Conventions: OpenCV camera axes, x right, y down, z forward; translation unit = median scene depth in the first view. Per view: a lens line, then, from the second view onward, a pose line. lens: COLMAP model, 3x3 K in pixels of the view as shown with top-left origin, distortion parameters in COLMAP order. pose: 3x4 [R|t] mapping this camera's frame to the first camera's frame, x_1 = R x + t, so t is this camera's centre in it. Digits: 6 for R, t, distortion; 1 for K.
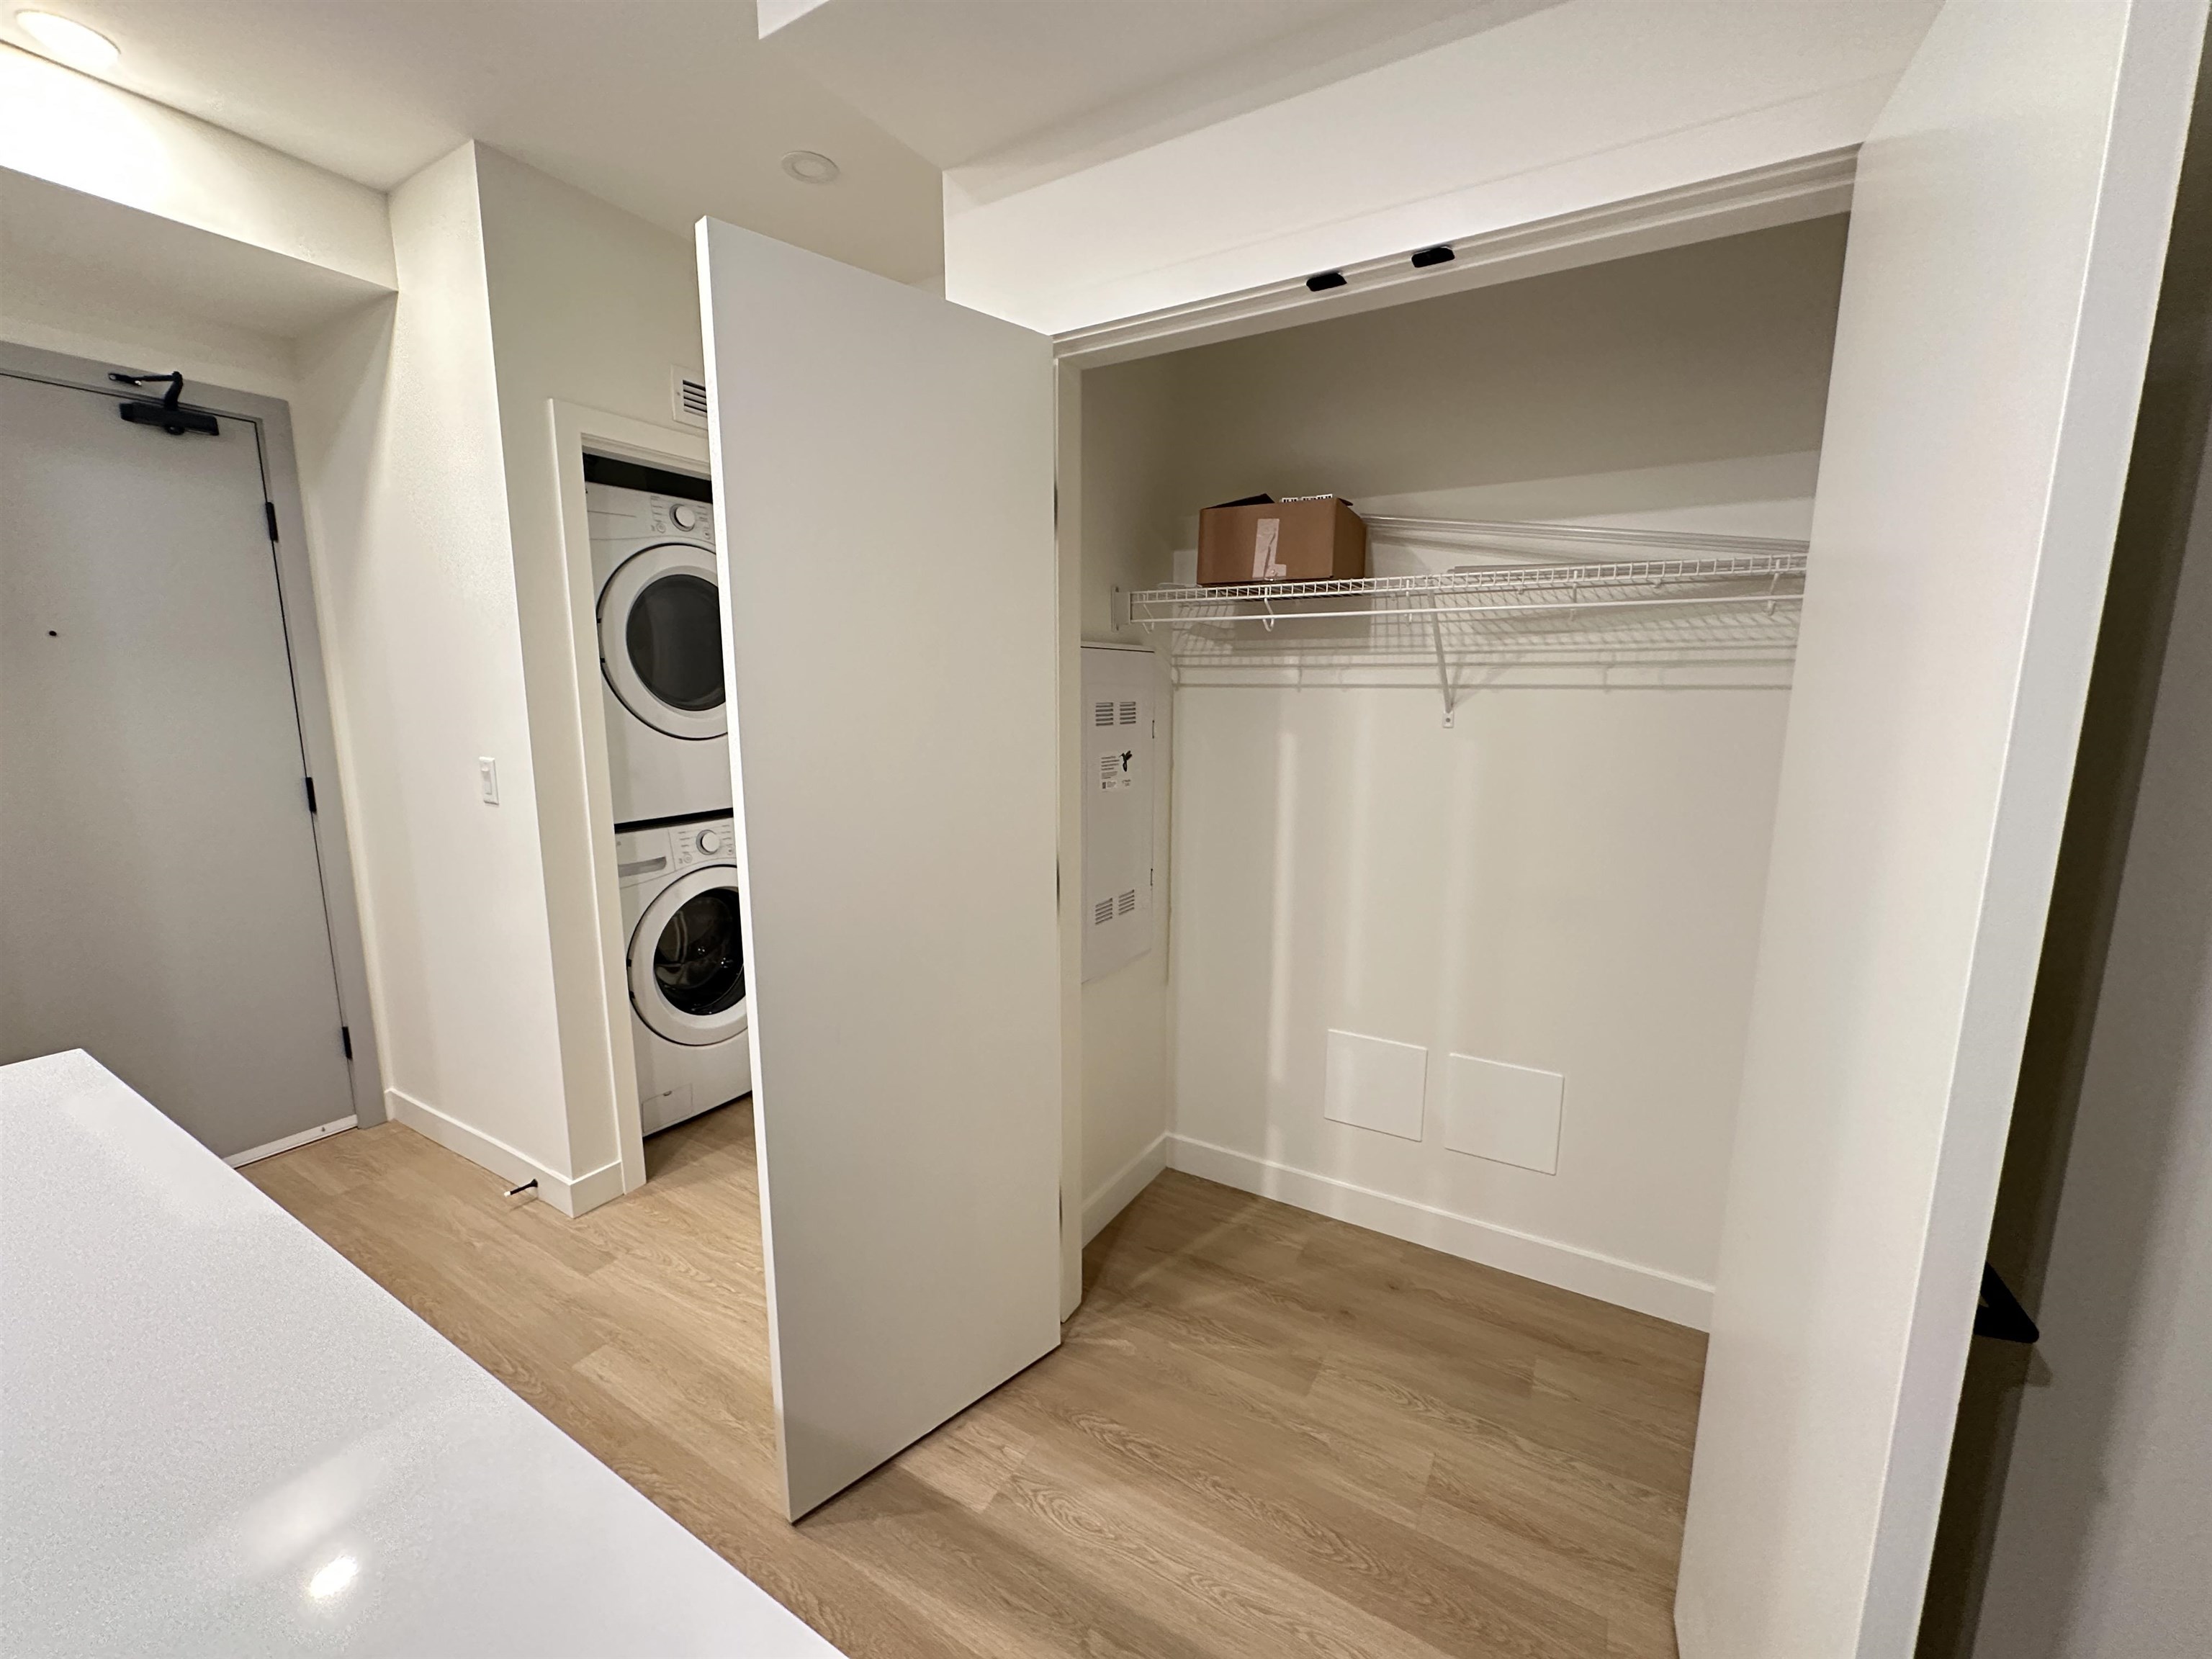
lens RADIAL K [[879.1, 0, 1099.3], [0, 879.1, 834.2], [0, 0, 1]] dist [-0.002085, 0.000333]
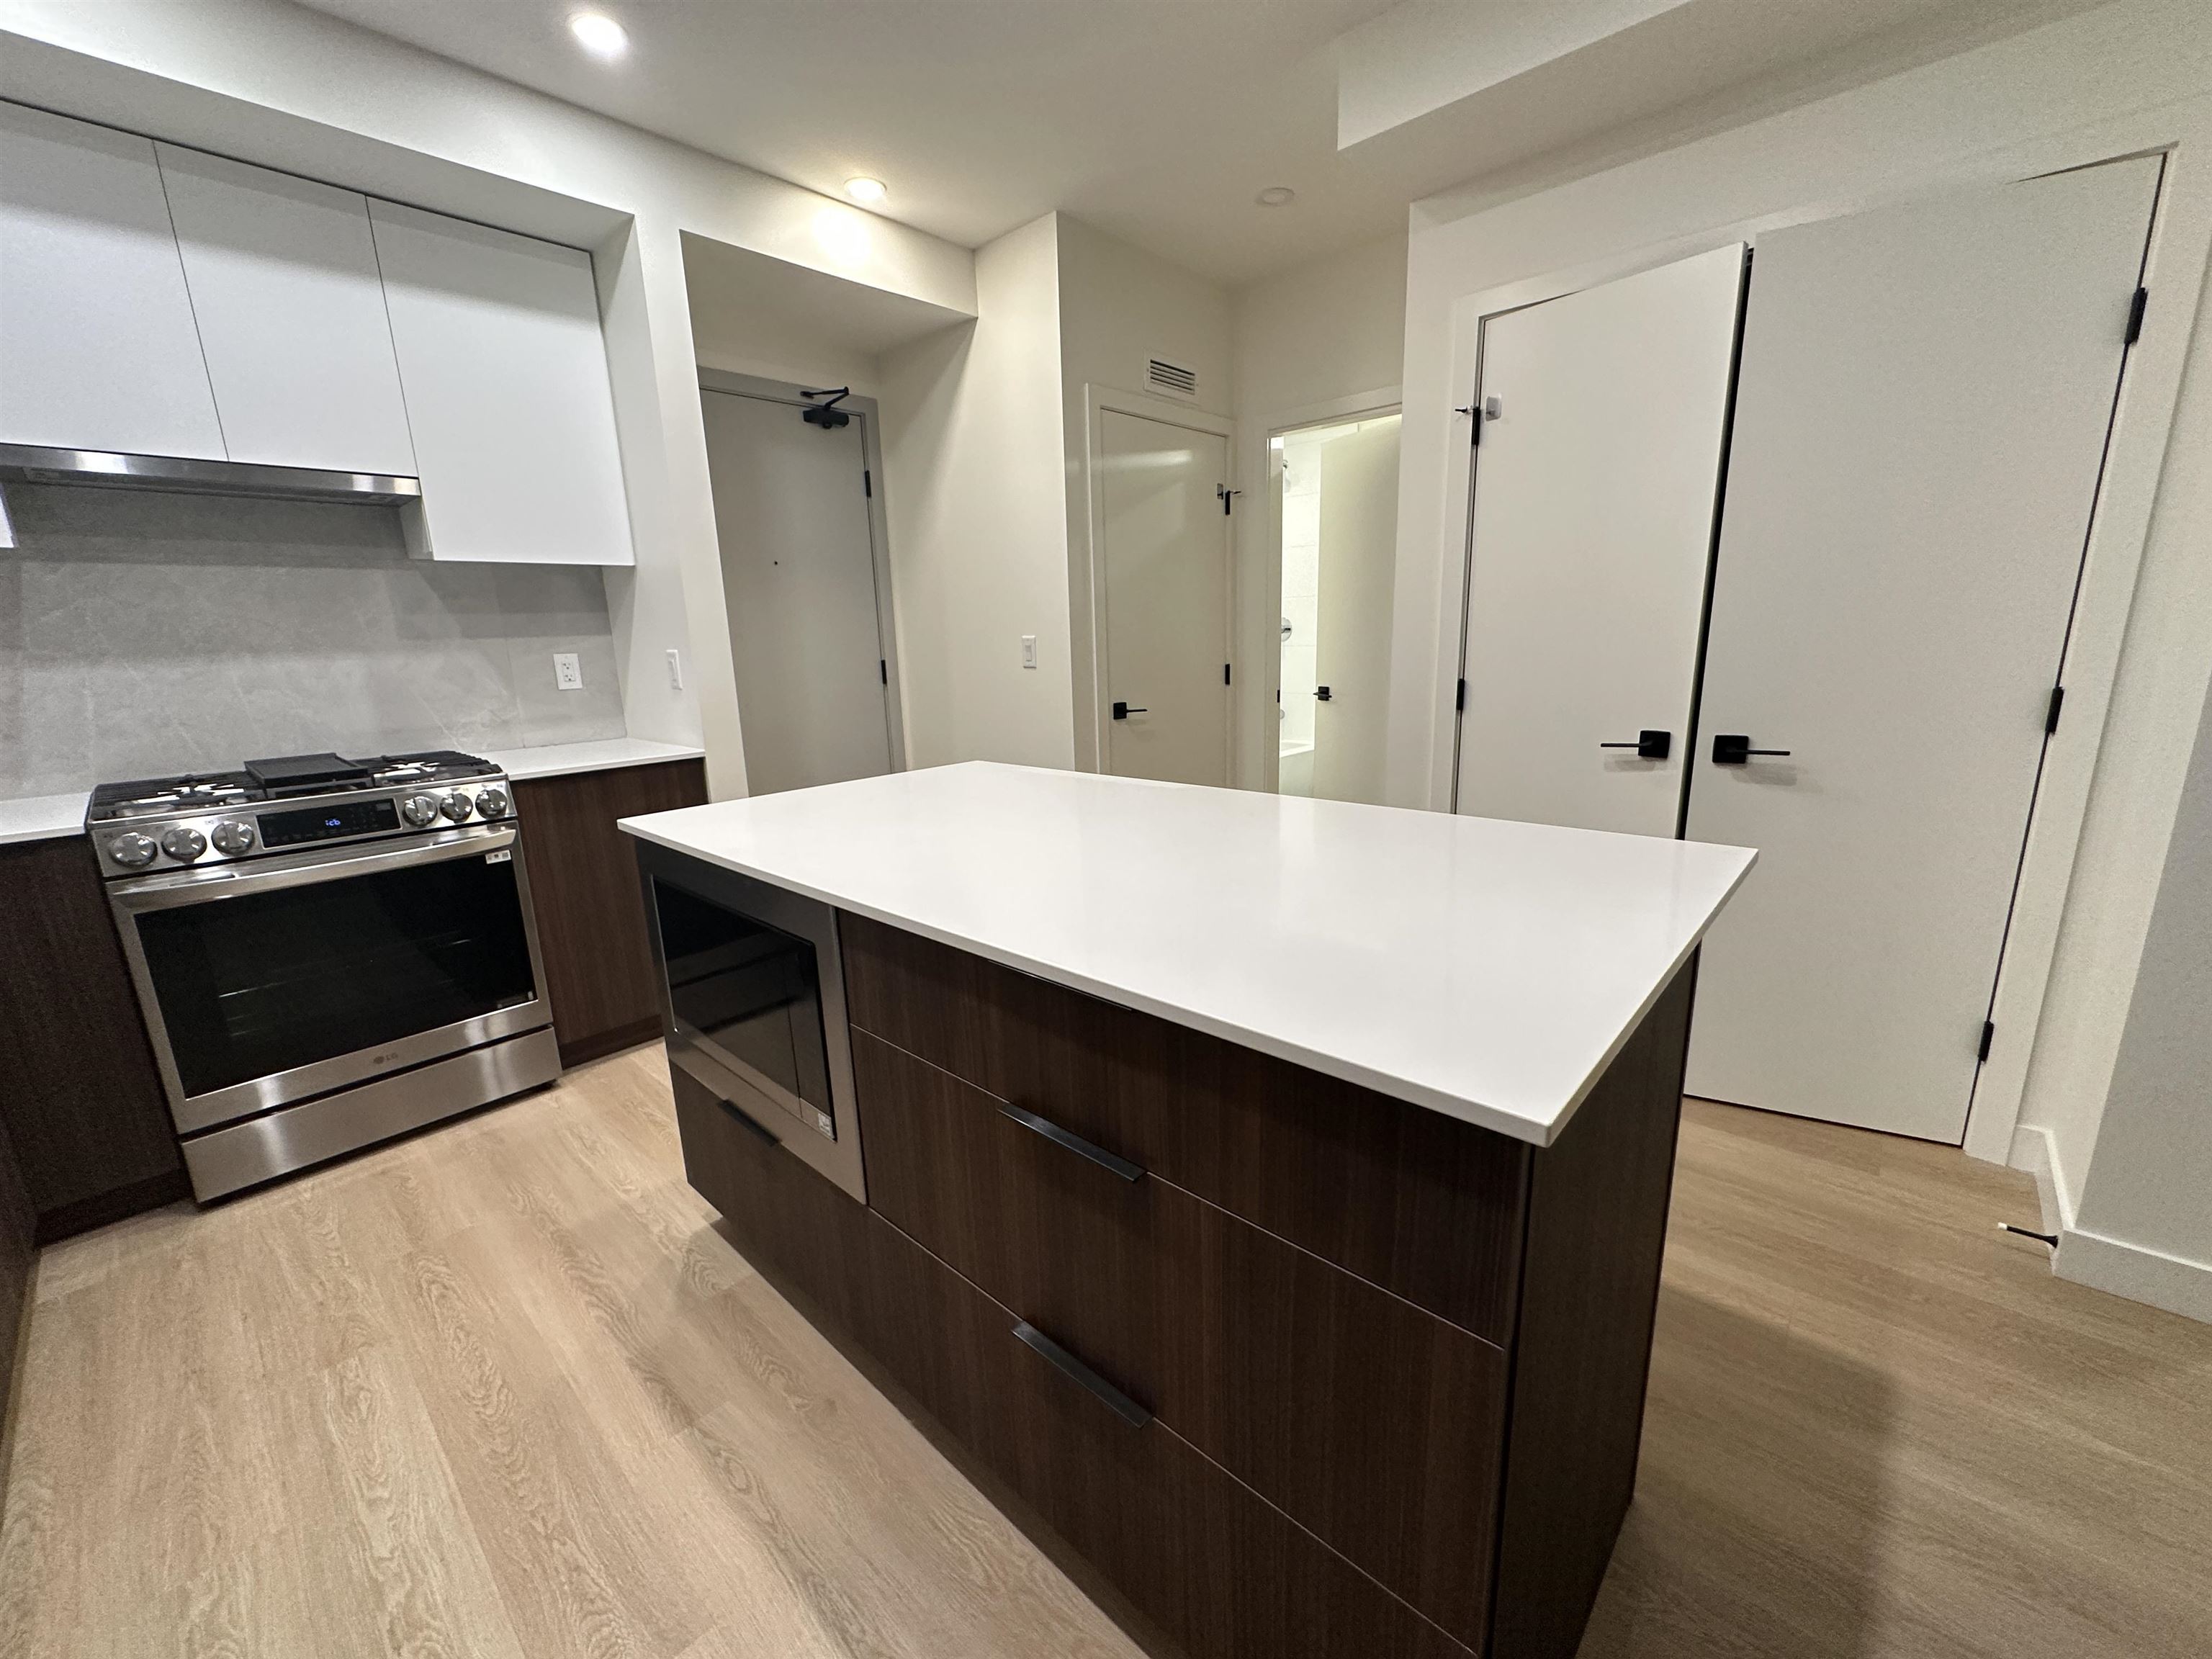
lens RADIAL K [[888.1, 0, 1101.4], [0, 888.1, 829.5], [0, 0, 1]] dist [-0.000135, 0.000186]
pose [[0.977508, 0.014318, -0.210411, -0.235685], [-0.001468, 0.998130, 0.061104, 0.134161], [0.210892, -0.059421, 0.975702, -0.413473]]
